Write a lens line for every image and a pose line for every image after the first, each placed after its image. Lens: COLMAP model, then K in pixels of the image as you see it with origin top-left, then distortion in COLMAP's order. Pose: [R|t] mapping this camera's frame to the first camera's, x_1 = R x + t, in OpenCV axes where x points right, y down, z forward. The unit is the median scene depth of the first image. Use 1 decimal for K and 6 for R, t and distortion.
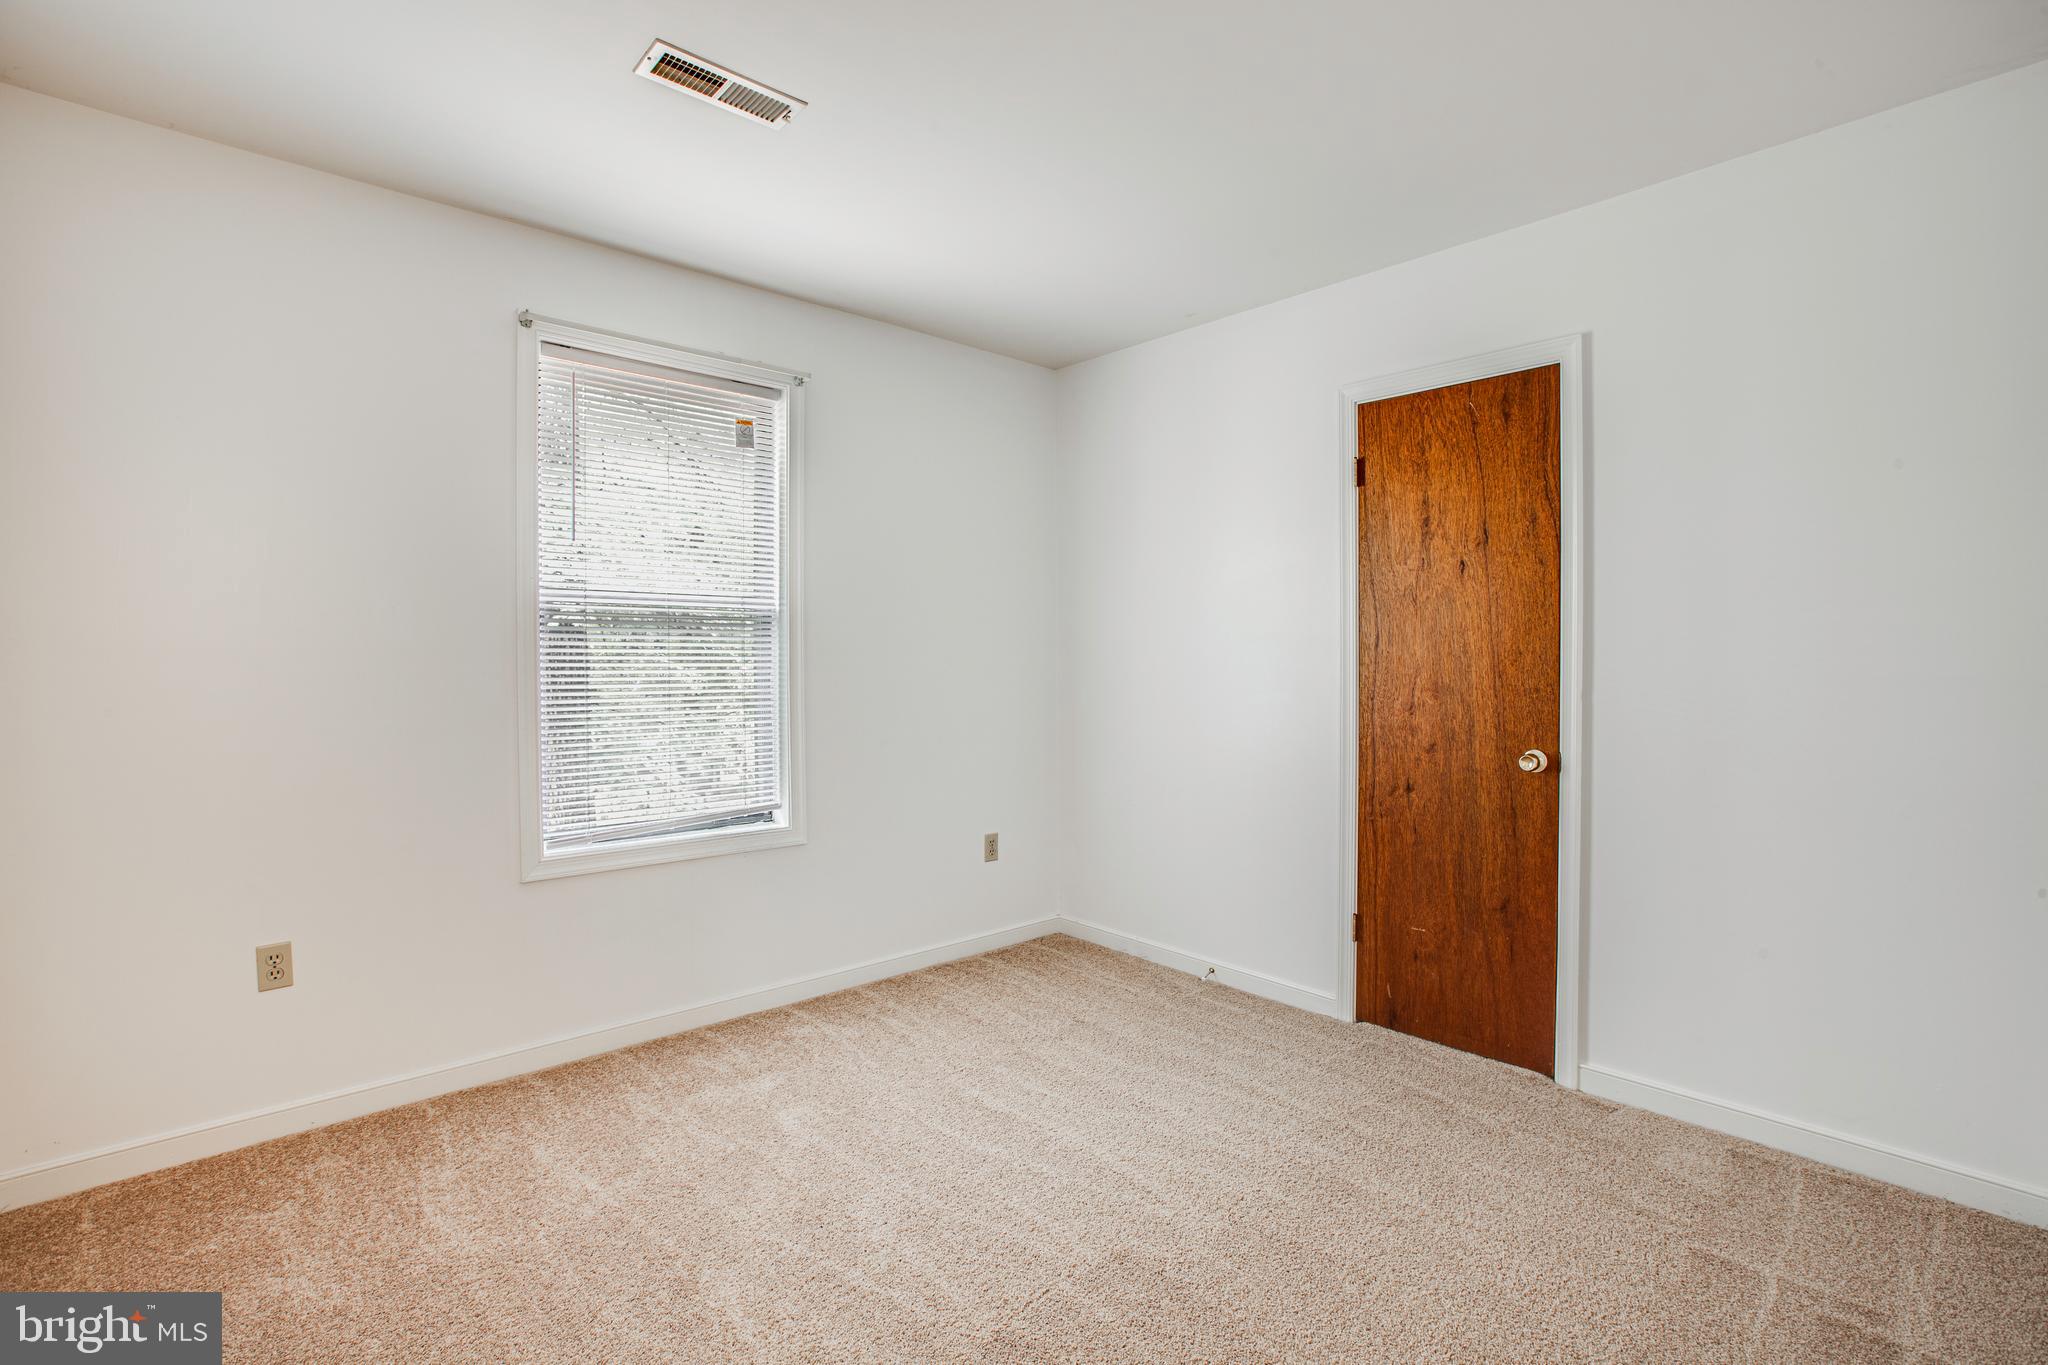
lens RADIAL K [[963.6, 0, 1014.6], [0, 963.6, 699.9], [0, 0, 1]] dist [-0.056253, 0.034353]
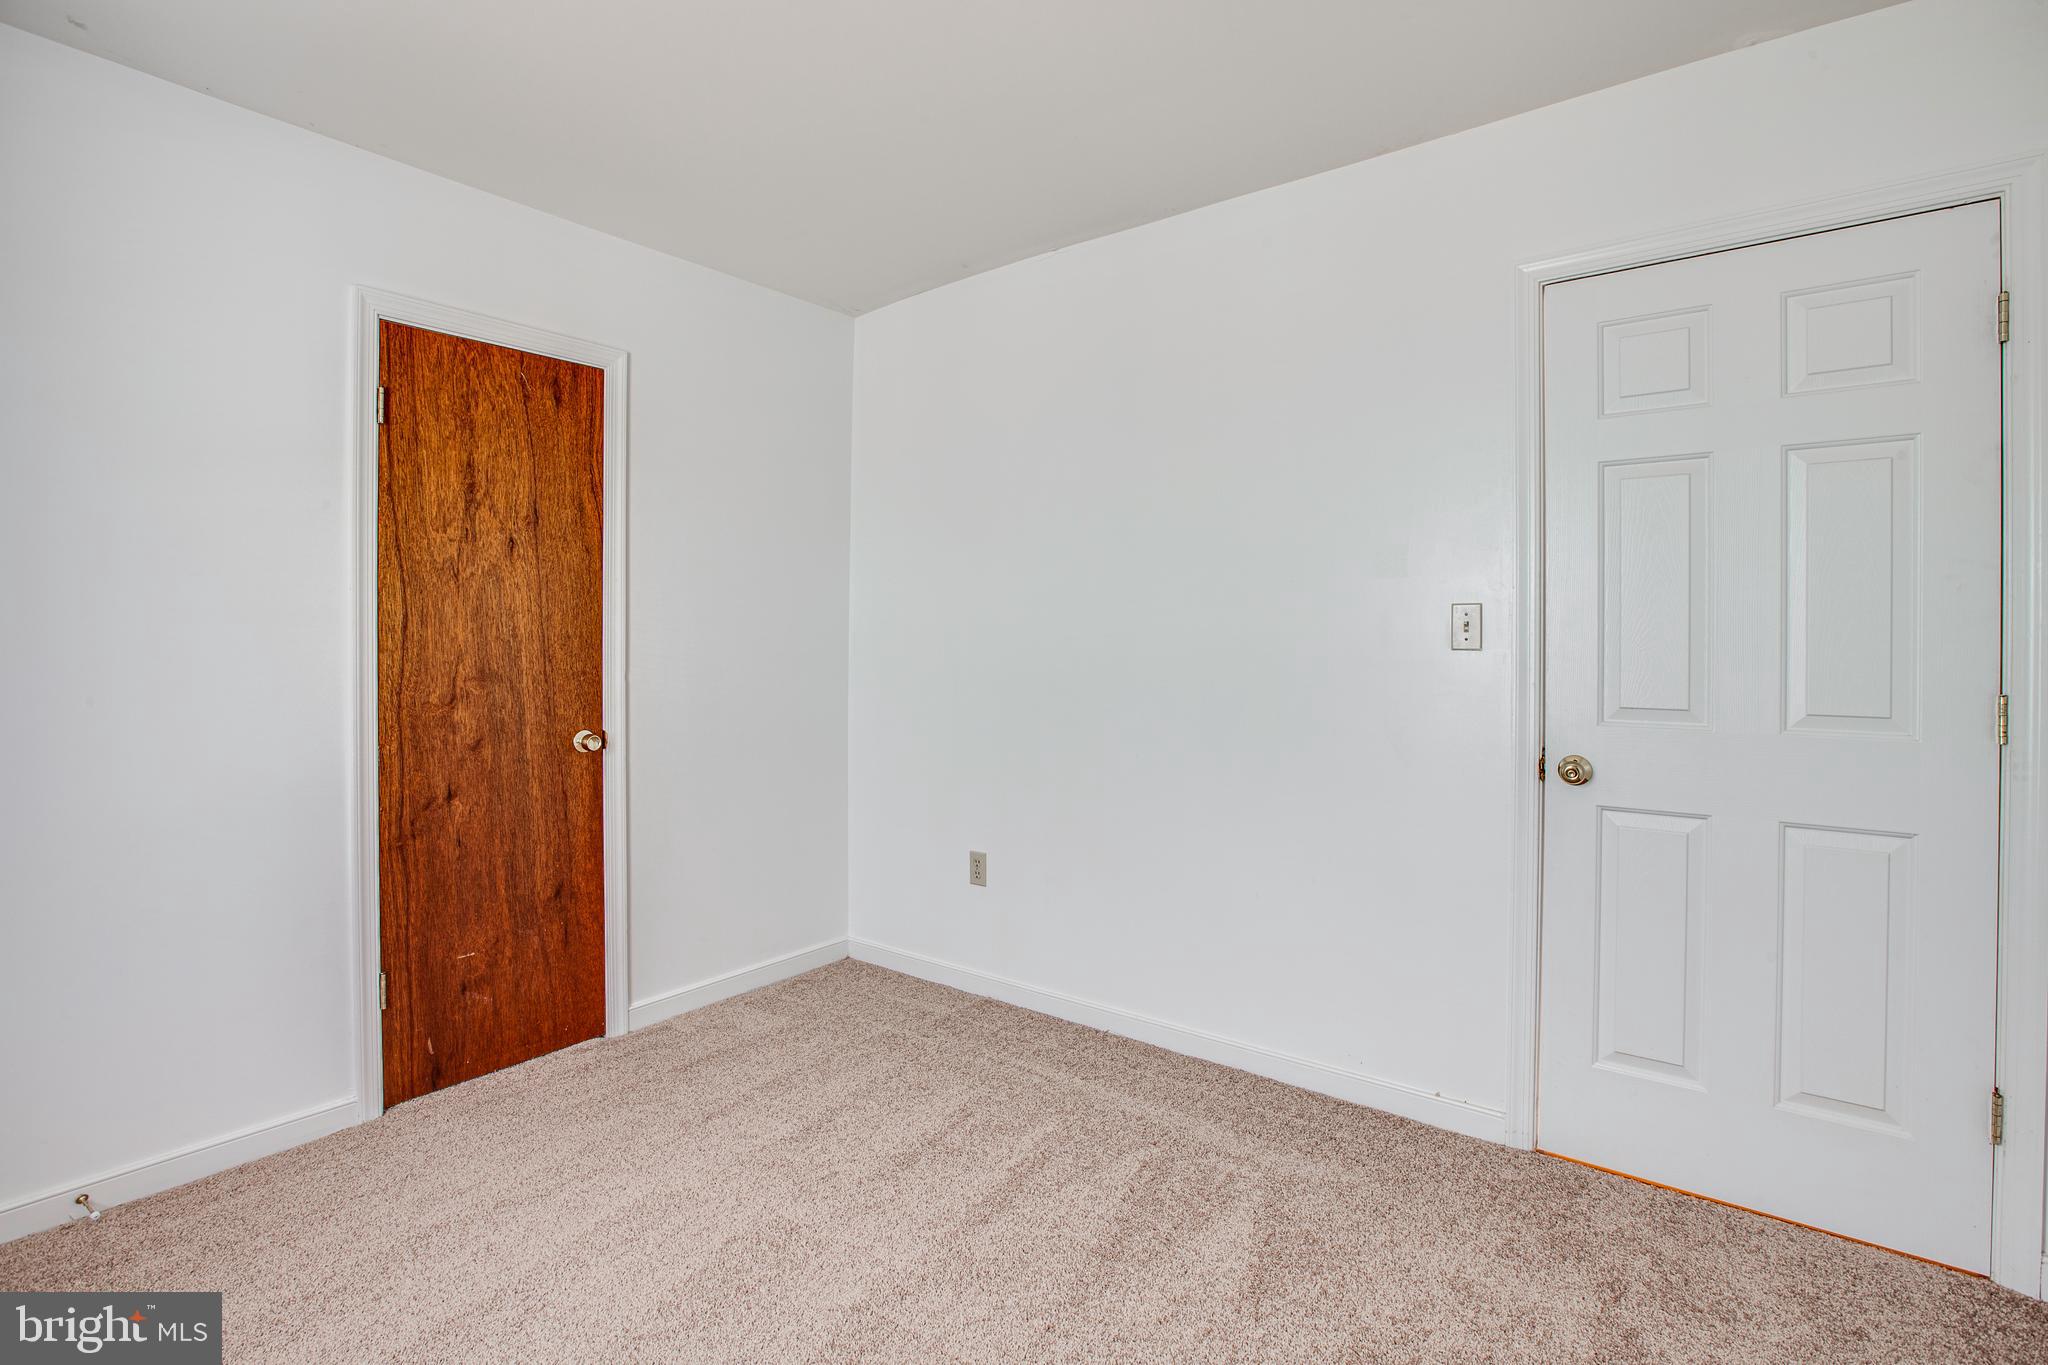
lens RADIAL K [[968.4, 0, 1033.4], [0, 968.4, 657.2], [0, 0, 1]] dist [-0.056868, 0.025550]
pose [[-0.188105, -0.018115, 0.981982, -0.534637], [0.041593, 0.998786, 0.026393, -0.032539], [-0.981268, 0.045808, -0.187123, 0.667037]]
